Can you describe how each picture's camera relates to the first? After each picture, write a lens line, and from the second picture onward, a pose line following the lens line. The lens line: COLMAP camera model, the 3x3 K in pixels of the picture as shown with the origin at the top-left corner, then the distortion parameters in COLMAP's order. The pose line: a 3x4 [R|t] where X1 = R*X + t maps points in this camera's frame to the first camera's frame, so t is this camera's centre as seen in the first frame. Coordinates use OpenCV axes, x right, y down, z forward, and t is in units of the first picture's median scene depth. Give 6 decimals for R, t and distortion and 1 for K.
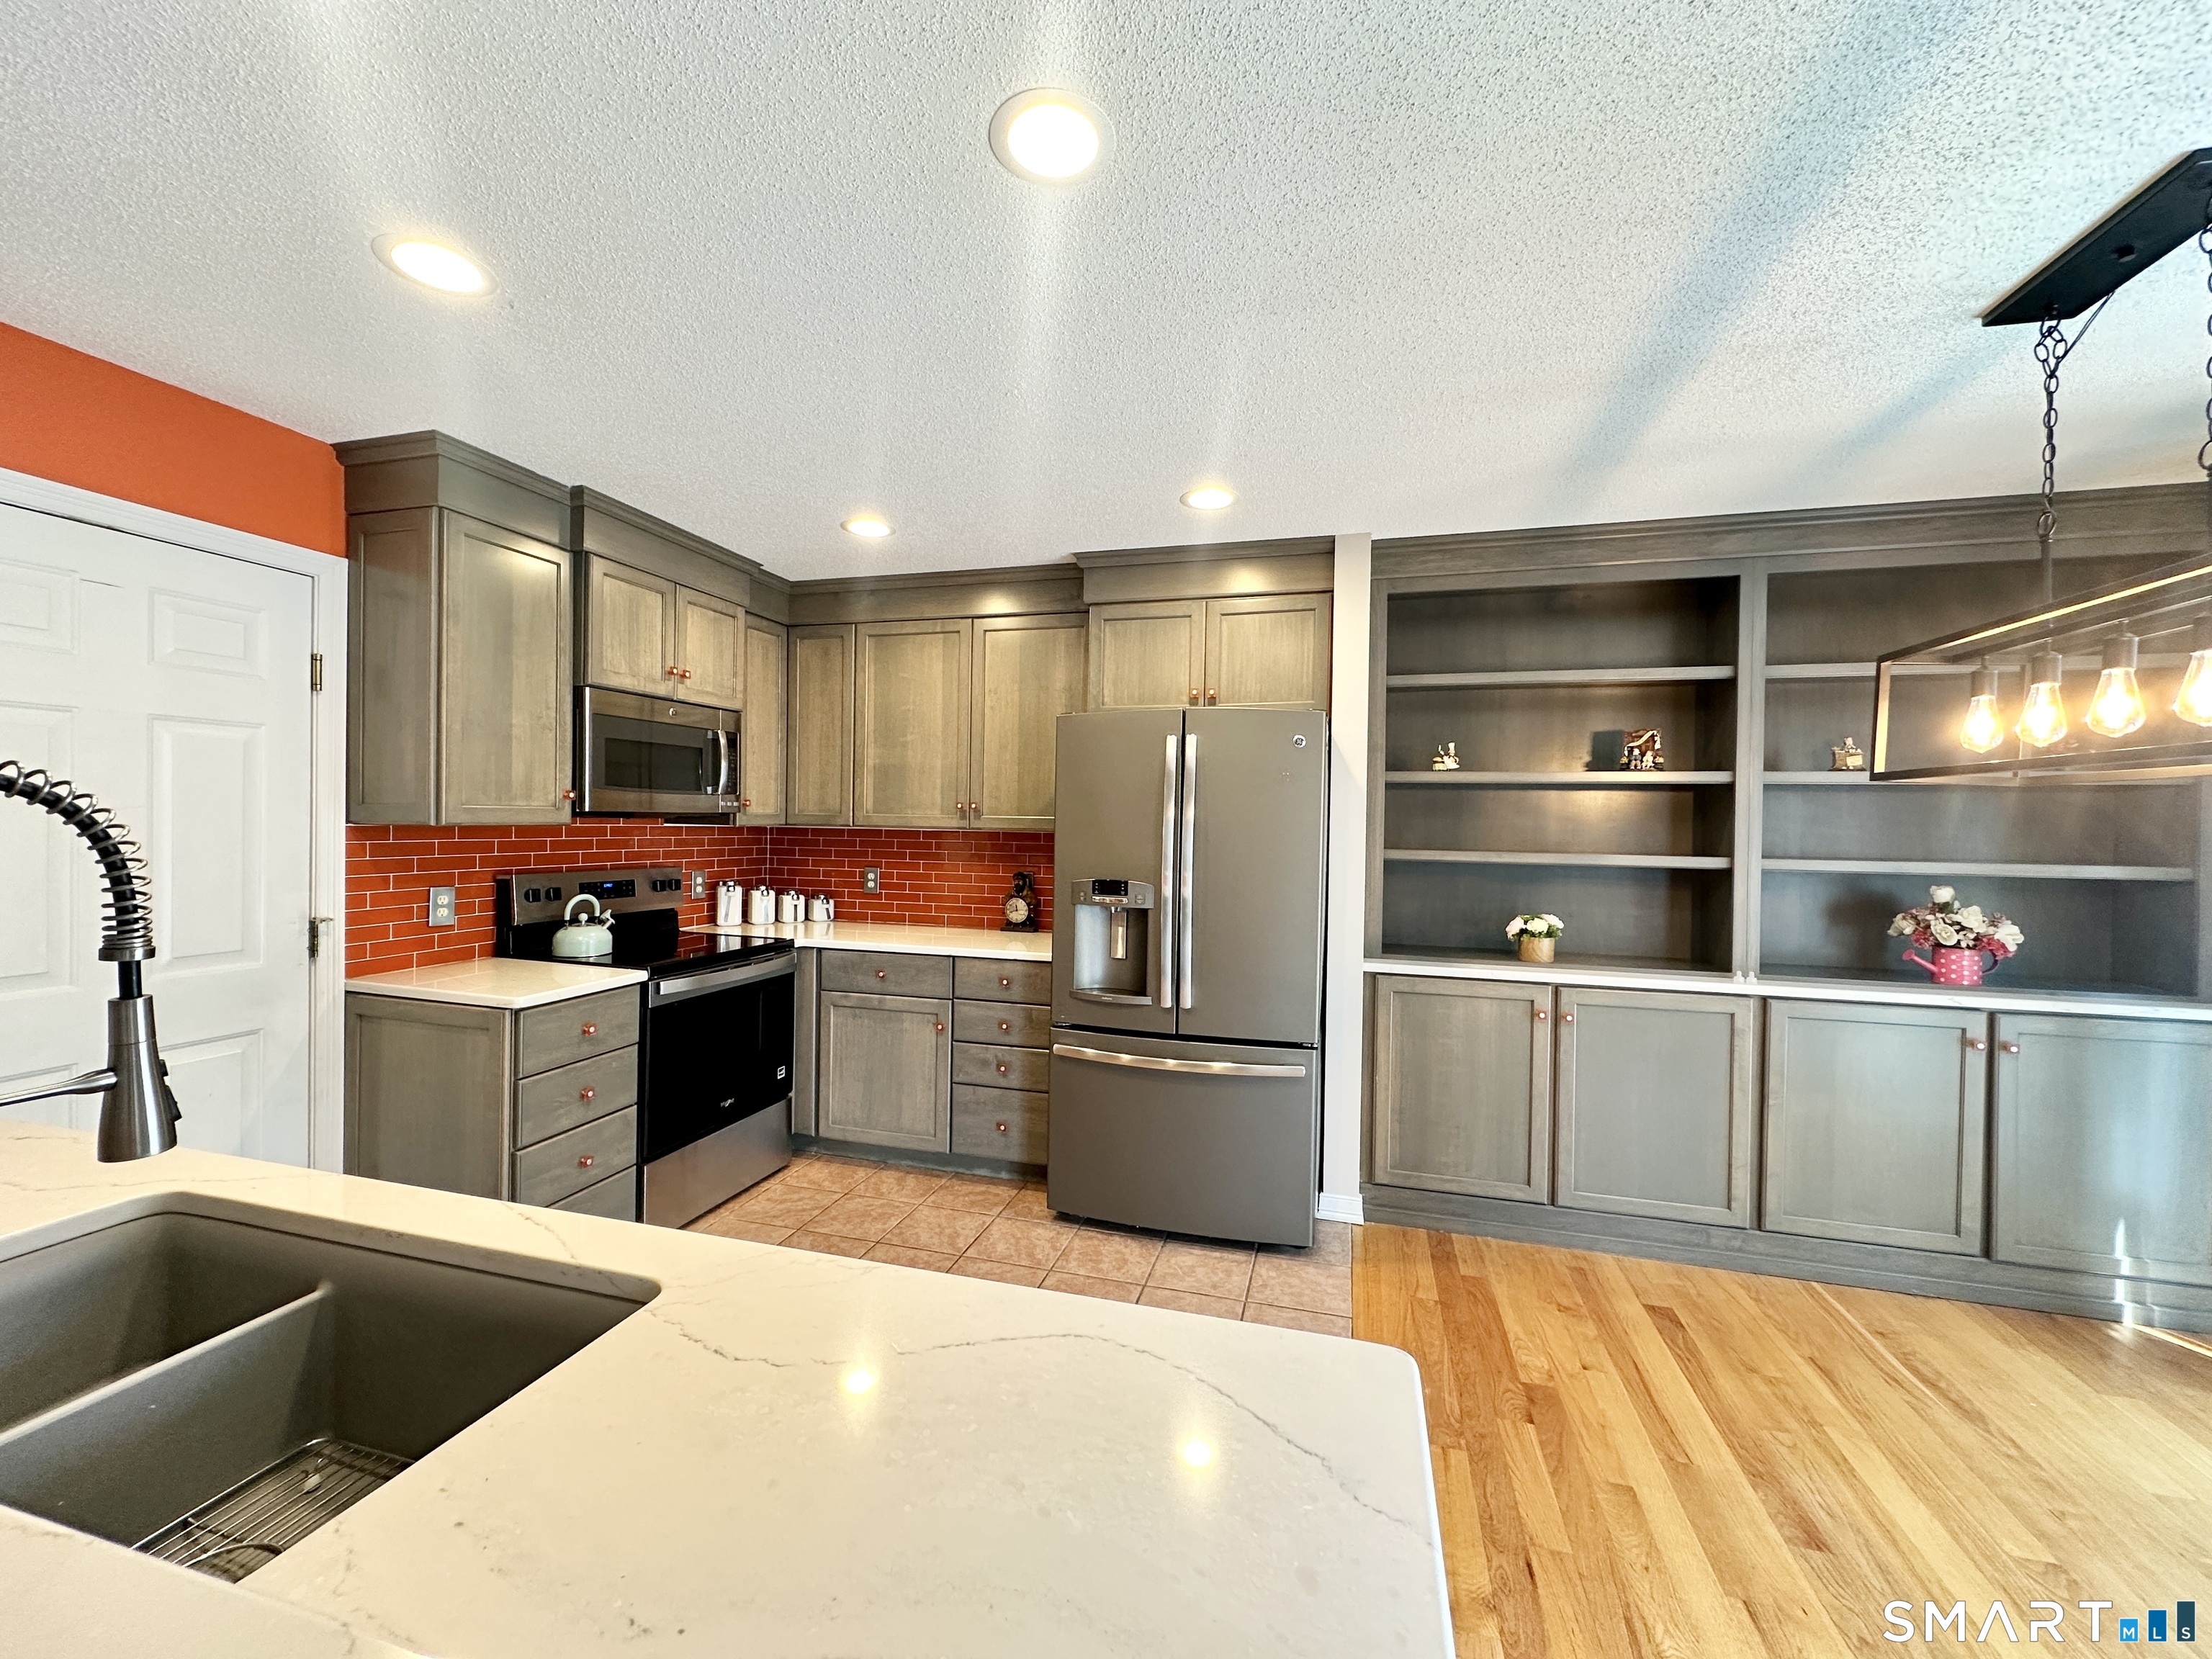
lens RADIAL K [[878.0, 0, 1106.0], [0, 878.0, 829.5], [0, 0, 1]] dist [-0.001546, -0.000064]
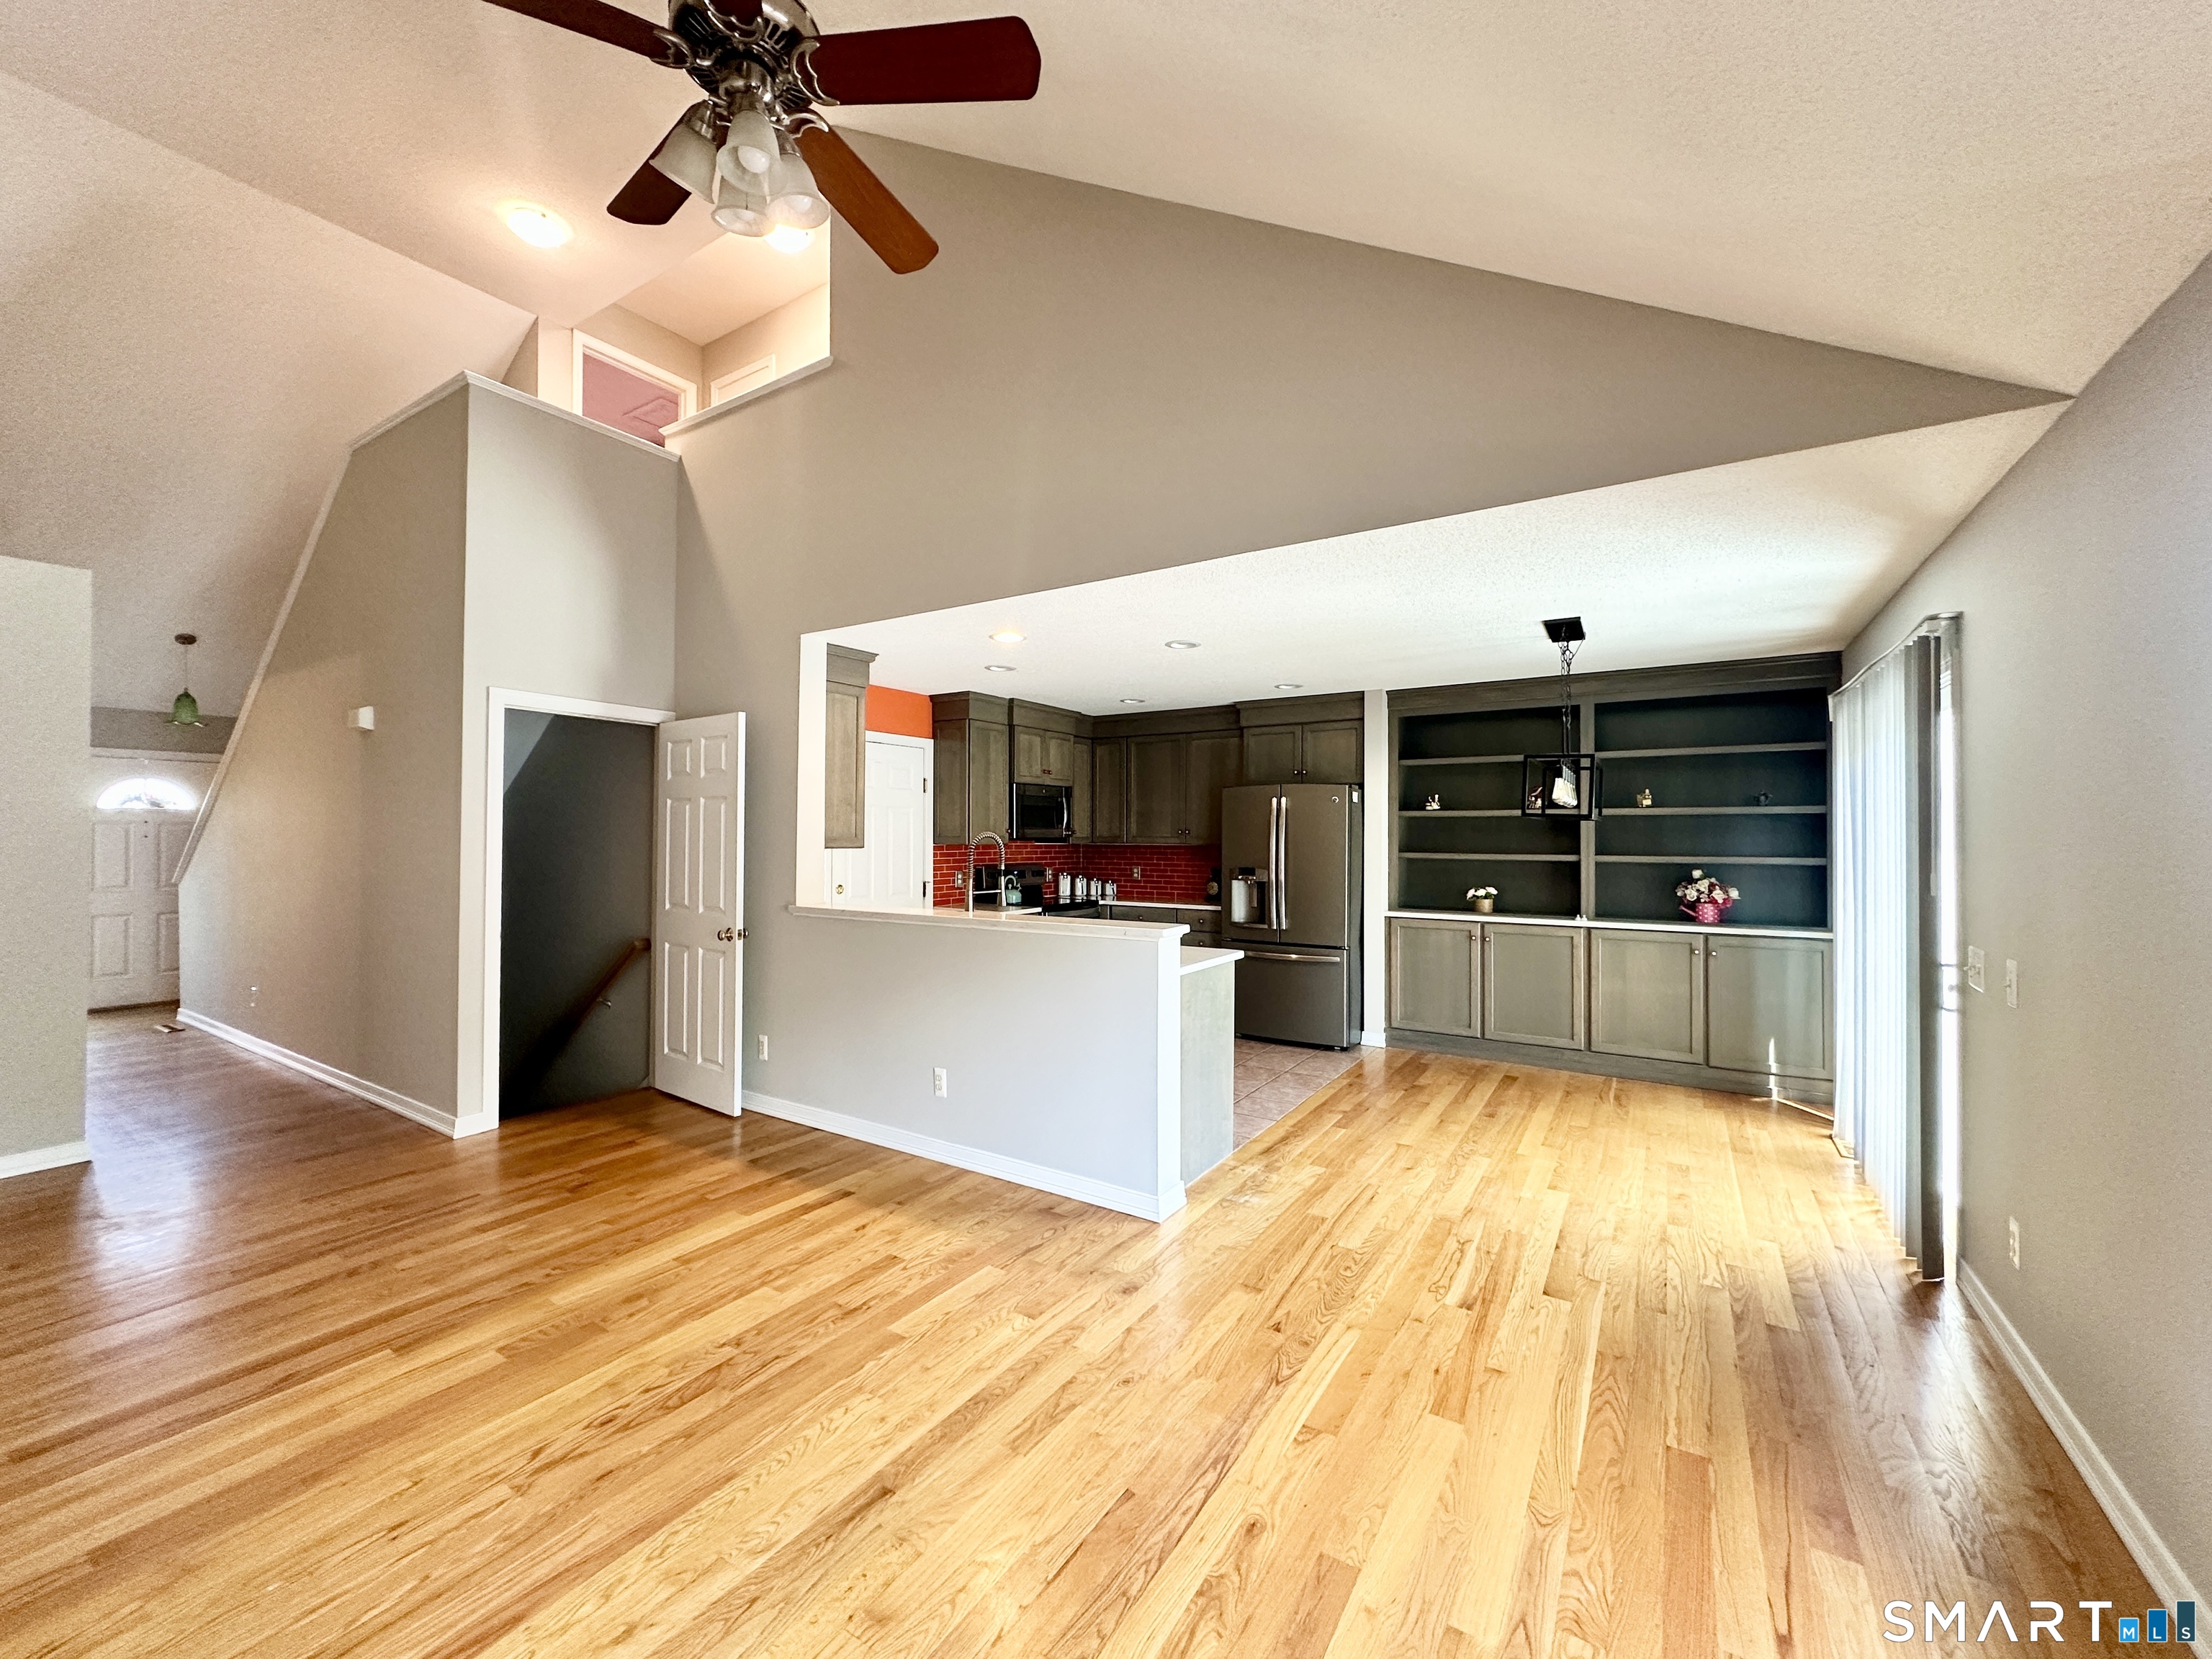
lens RADIAL K [[878.0, 0, 1106.0], [0, 878.0, 829.5], [0, 0, 1]] dist [-0.001546, -0.000064]
pose [[0.955502, -0.015342, -0.294585, 0.299496], [0.009923, 0.999753, -0.019880, 0.004989], [0.294817, 0.016073, 0.955419, -1.079548]]
